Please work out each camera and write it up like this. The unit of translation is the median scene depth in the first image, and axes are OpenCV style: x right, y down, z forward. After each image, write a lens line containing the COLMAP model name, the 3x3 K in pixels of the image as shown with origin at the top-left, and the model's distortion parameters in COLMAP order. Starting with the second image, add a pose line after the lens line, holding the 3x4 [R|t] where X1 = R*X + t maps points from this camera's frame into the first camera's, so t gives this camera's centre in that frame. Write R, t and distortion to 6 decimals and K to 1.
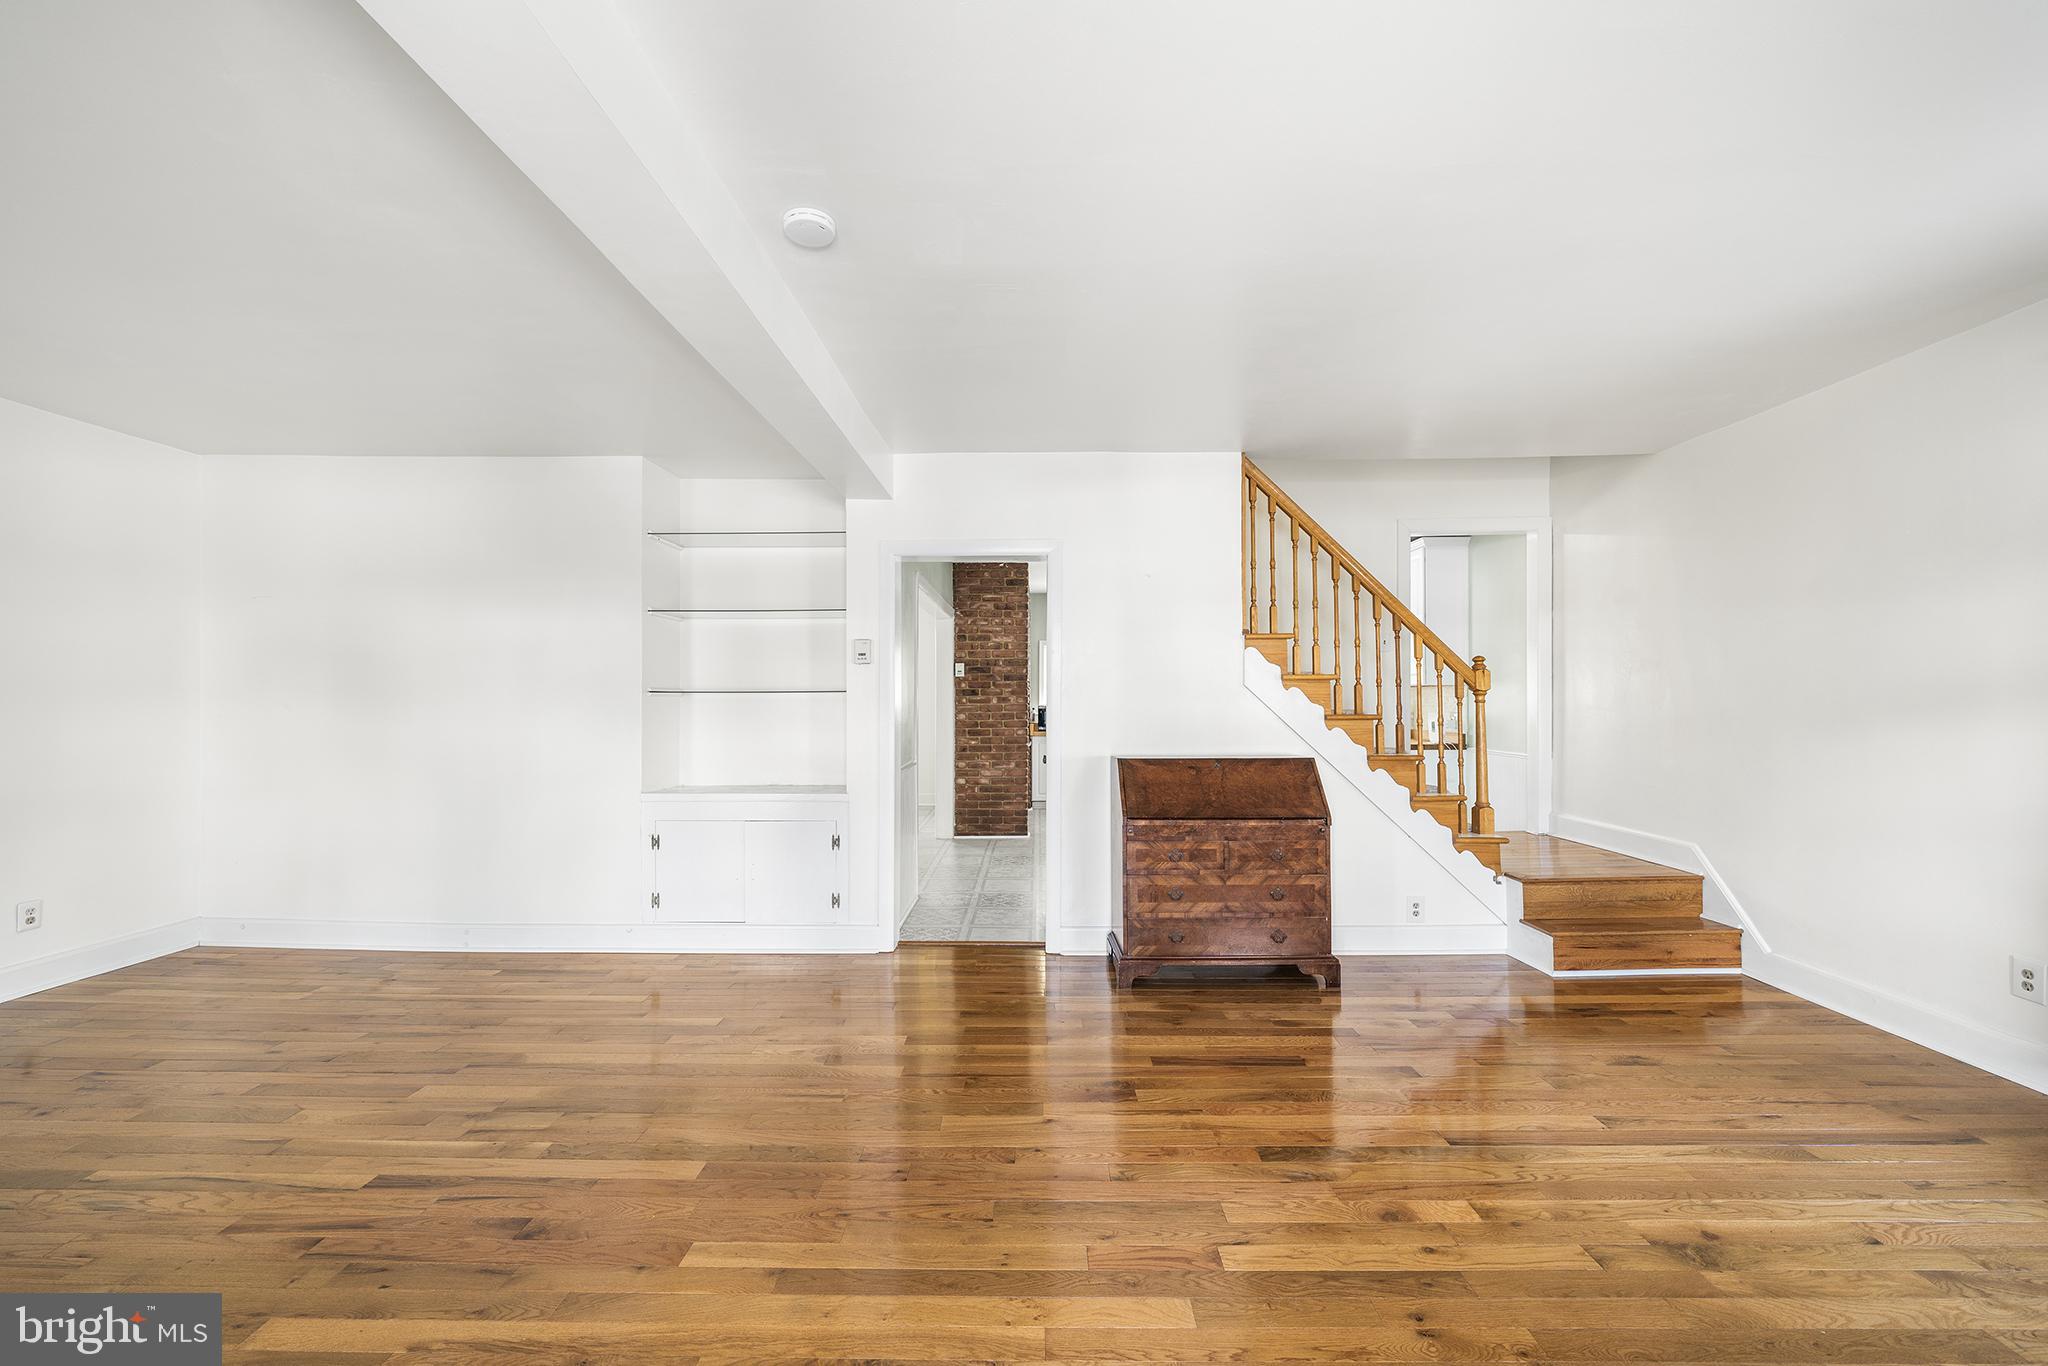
lens RADIAL K [[792.2, 0, 1025.4], [0, 792.2, 692.2], [0, 0, 1]] dist [-0.001481, -0.000025]
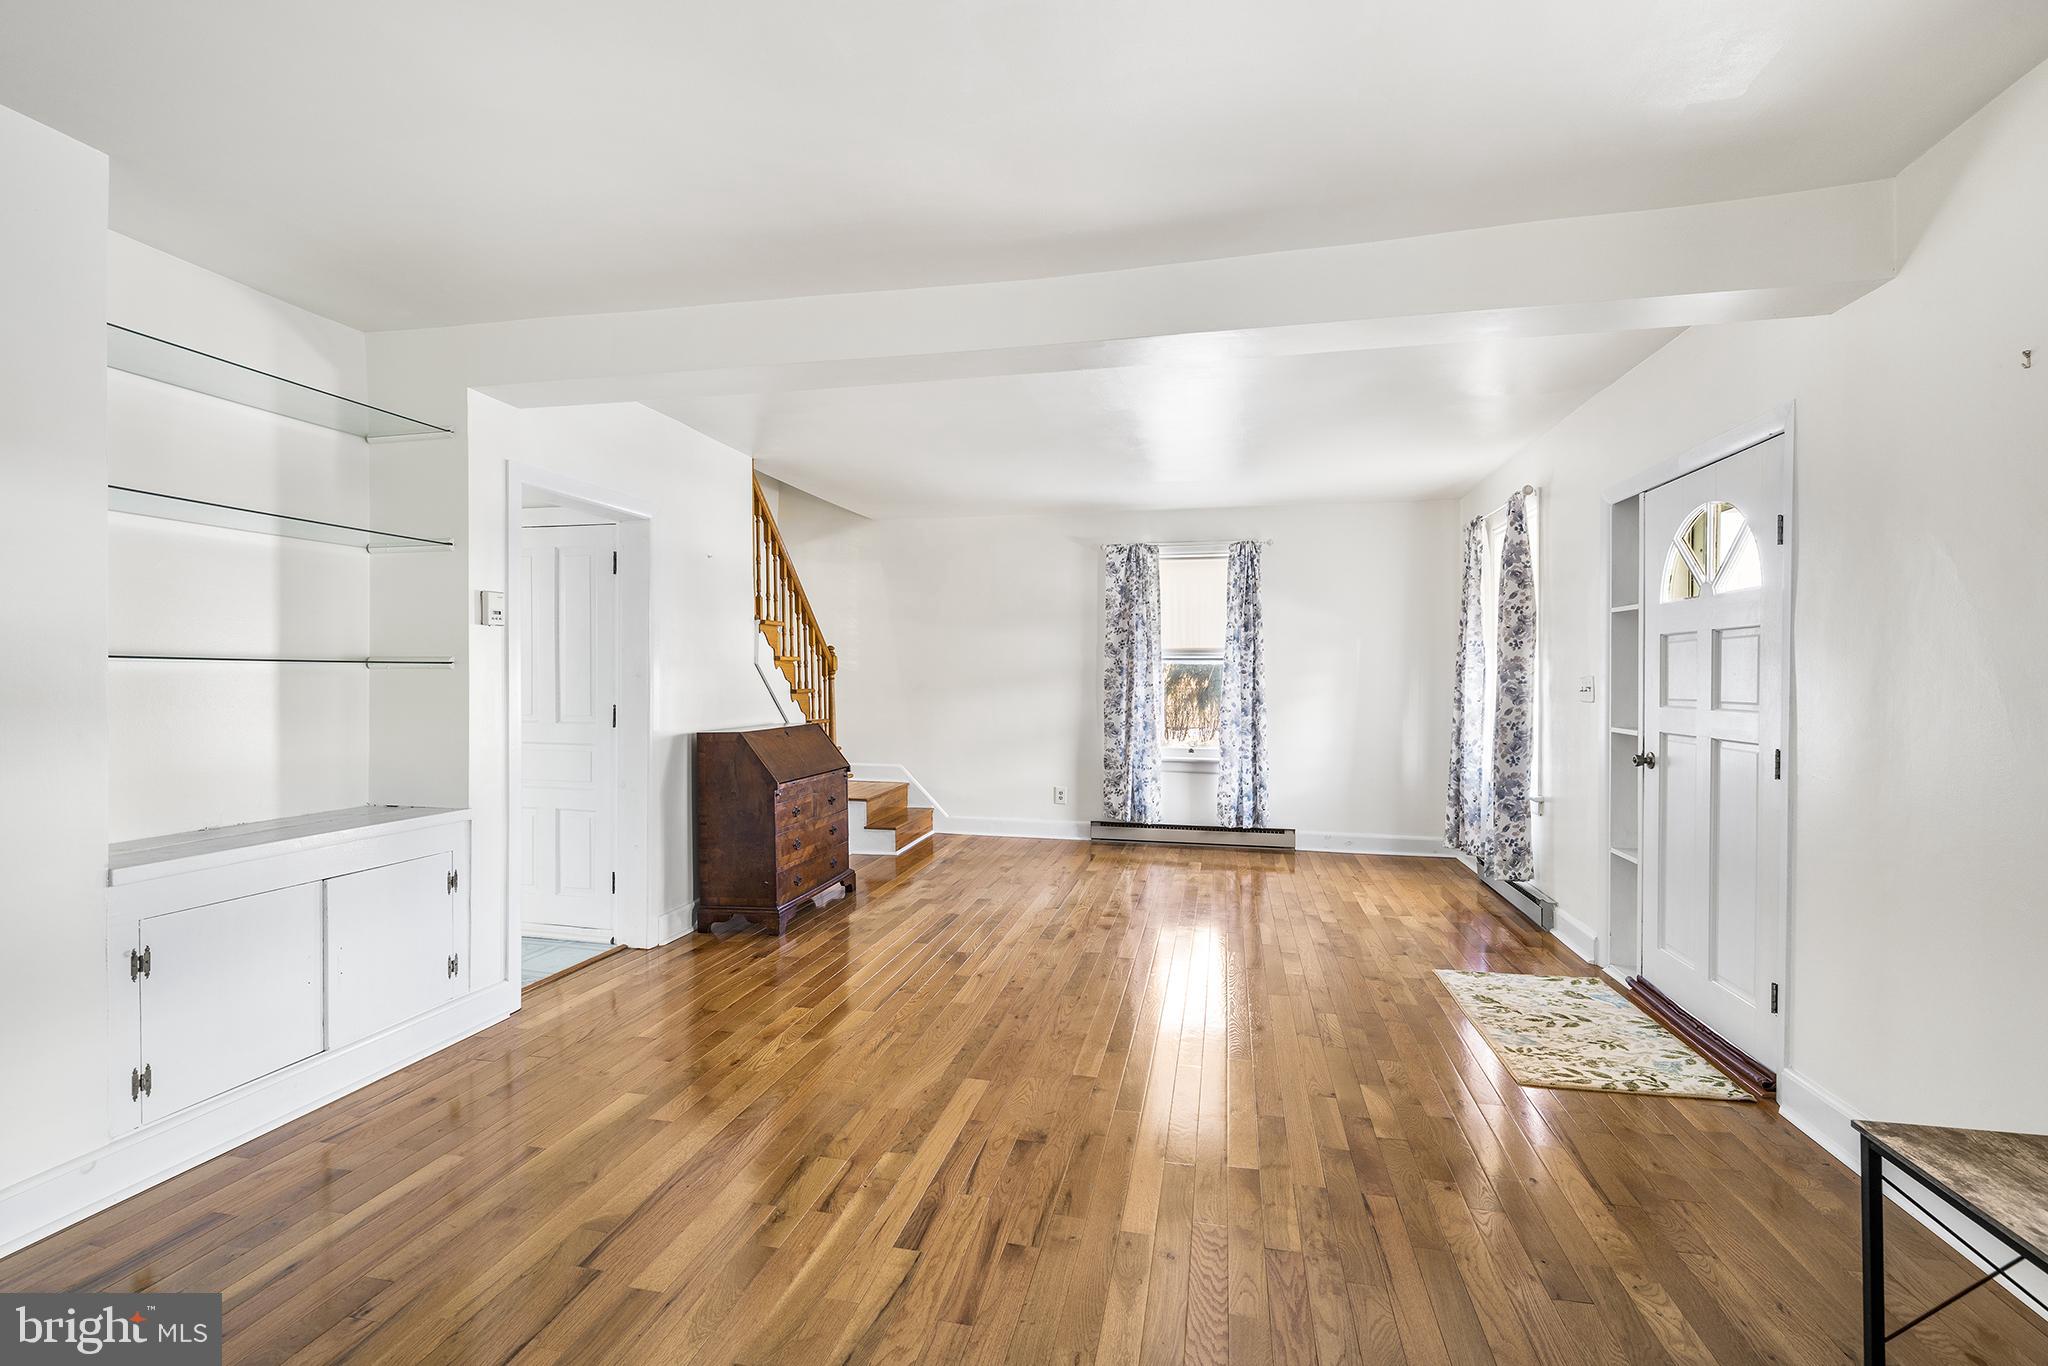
lens RADIAL K [[897.8, 0, 1018.8], [0, 897.8, 682.9], [0, 0, 1]] dist [-0.000883, -0.000096]
pose [[0.205249, -0.003365, 0.978704, -1.033772], [-0.014374, 0.999876, 0.006453, 0.005164], [-0.978604, -0.015393, 0.205175, 0.413461]]
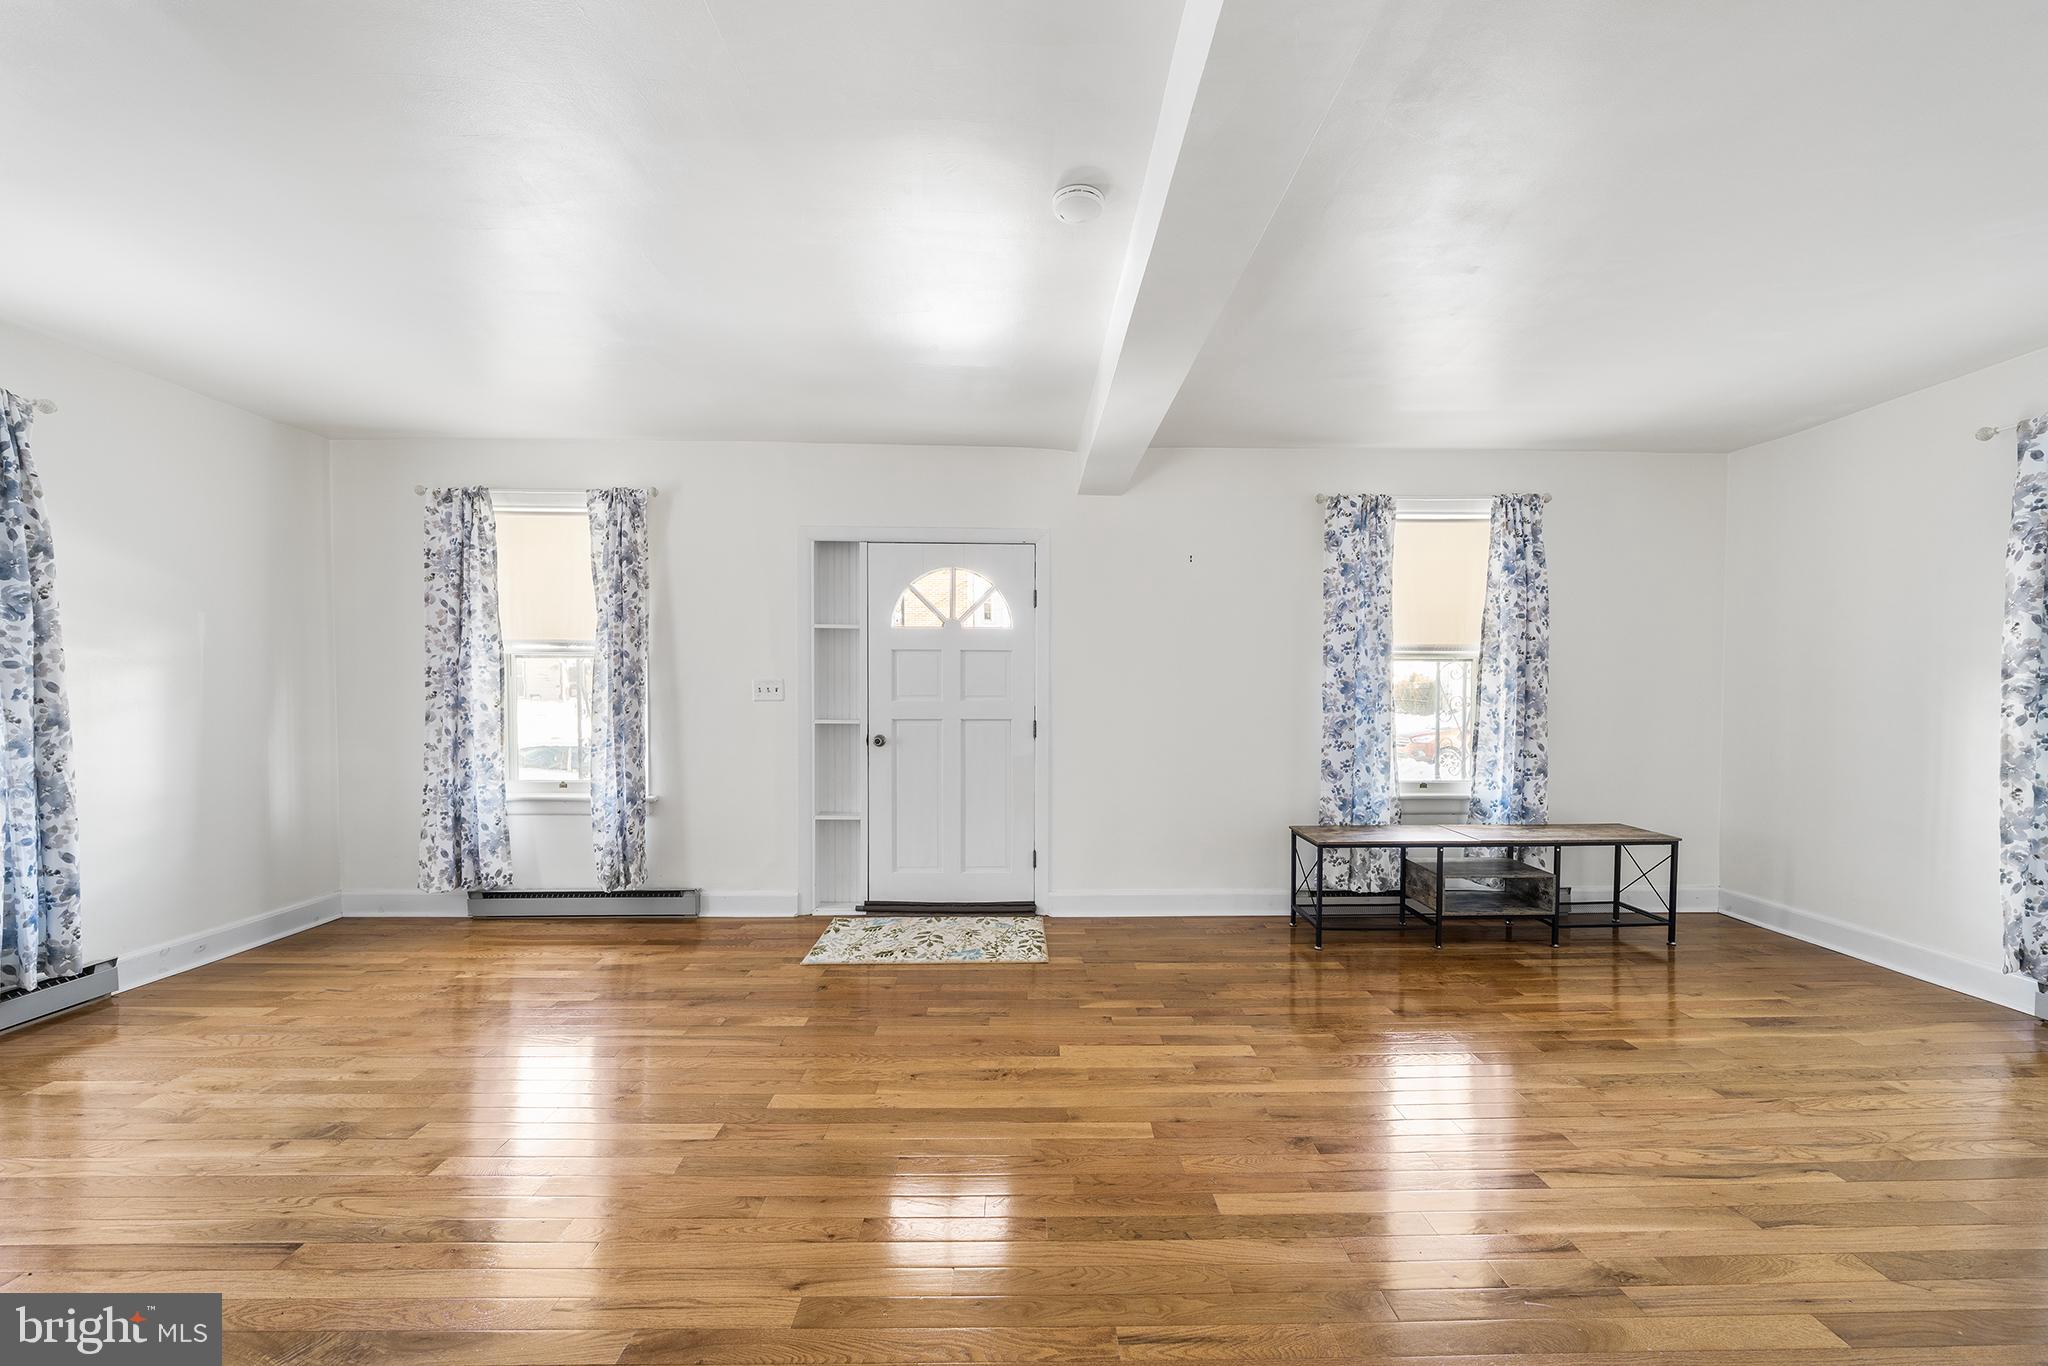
lens RADIAL K [[794.1, 0, 1032.7], [0, 794.1, 702.4], [0, 0, 1]] dist [-0.001476, -0.000098]
pose [[-0.999220, -0.000764, -0.039477, -0.101575], [-0.001246, 0.999925, 0.012186, 0.014211], [0.039464, 0.012225, -0.999146, 1.150357]]
